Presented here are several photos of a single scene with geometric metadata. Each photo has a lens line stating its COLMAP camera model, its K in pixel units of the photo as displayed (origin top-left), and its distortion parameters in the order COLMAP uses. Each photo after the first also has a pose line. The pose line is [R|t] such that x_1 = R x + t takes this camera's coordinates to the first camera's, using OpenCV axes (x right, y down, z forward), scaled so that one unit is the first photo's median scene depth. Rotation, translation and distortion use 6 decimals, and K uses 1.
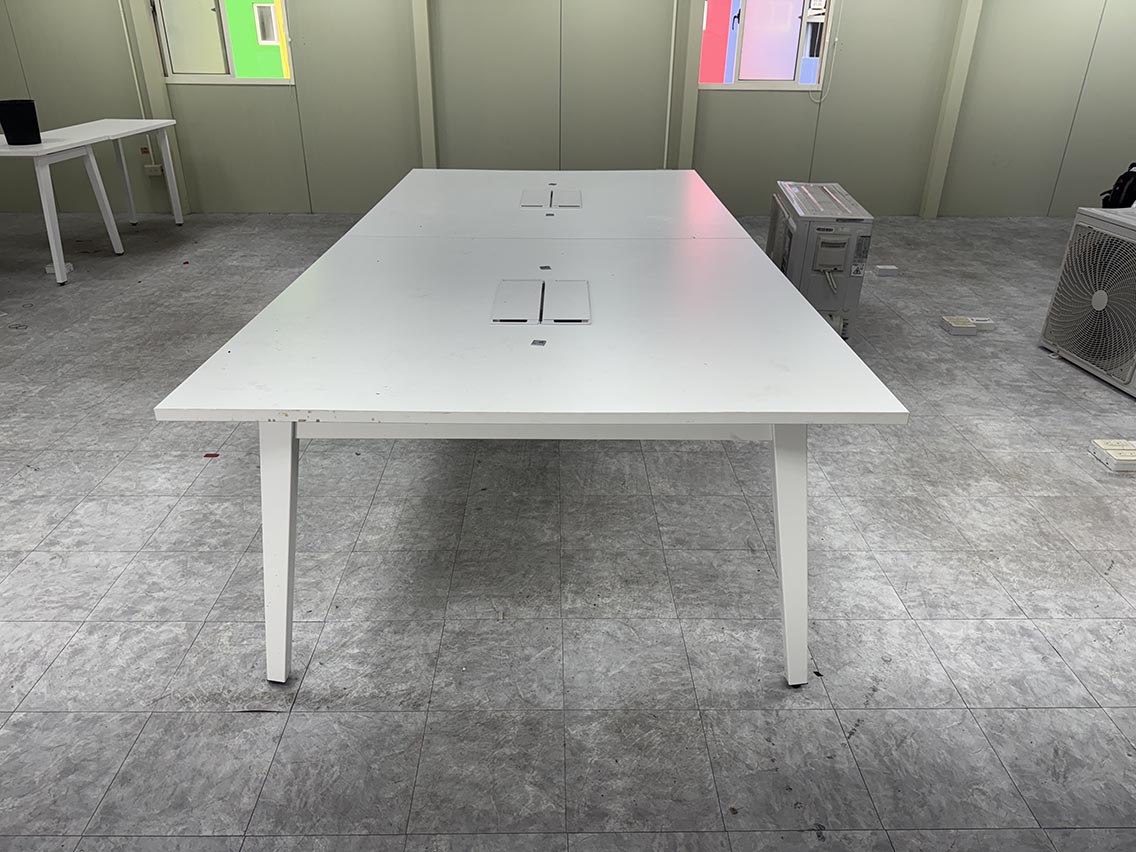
lens RADIAL K [[802.2, 0, 566.2], [0, 802.2, 423.6], [0, 0, 1]] dist [0.028953, -0.033906]
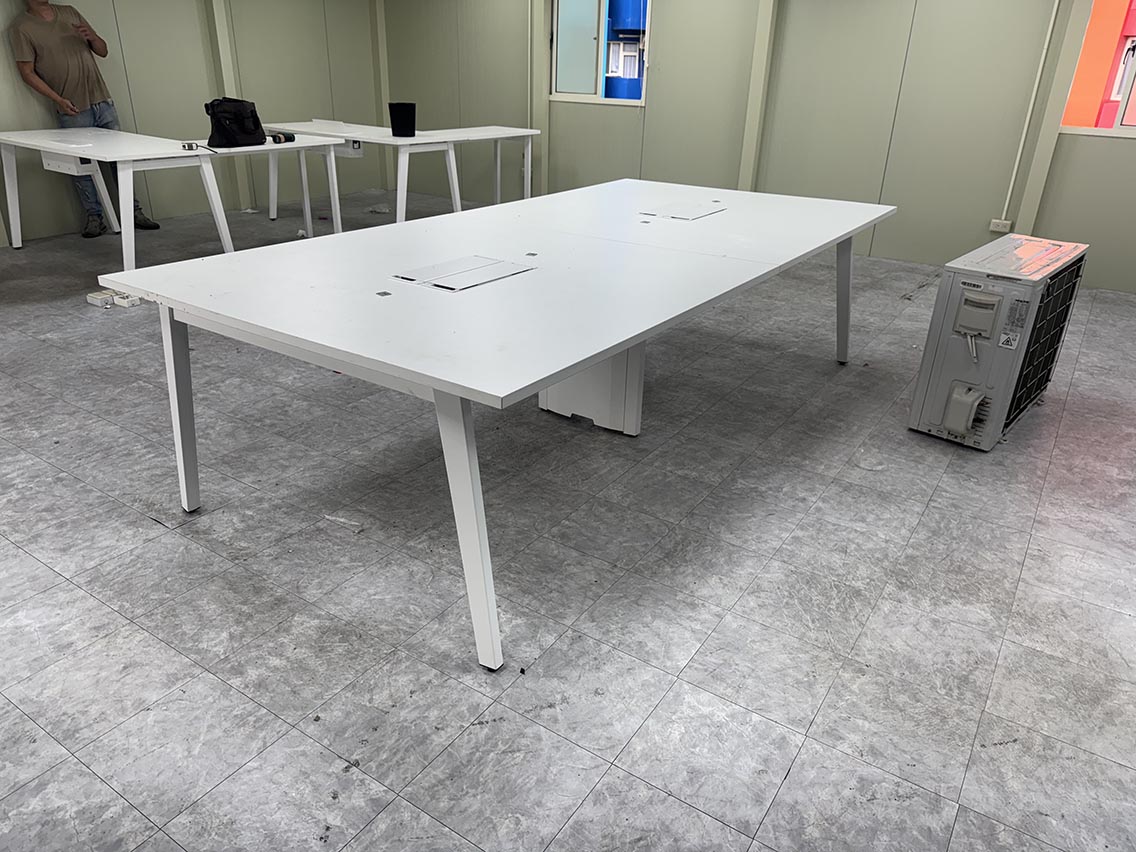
lens RADIAL K [[802.2, 0, 565.5], [0, 802.2, 428.0], [0, 0, 1]] dist [0.028953, -0.033906]
pose [[0.823630, 0.249075, -0.509505, 0.549038], [-0.268253, 0.962640, 0.036953, -0.019125], [0.499673, 0.106240, 0.859674, 0.105032]]
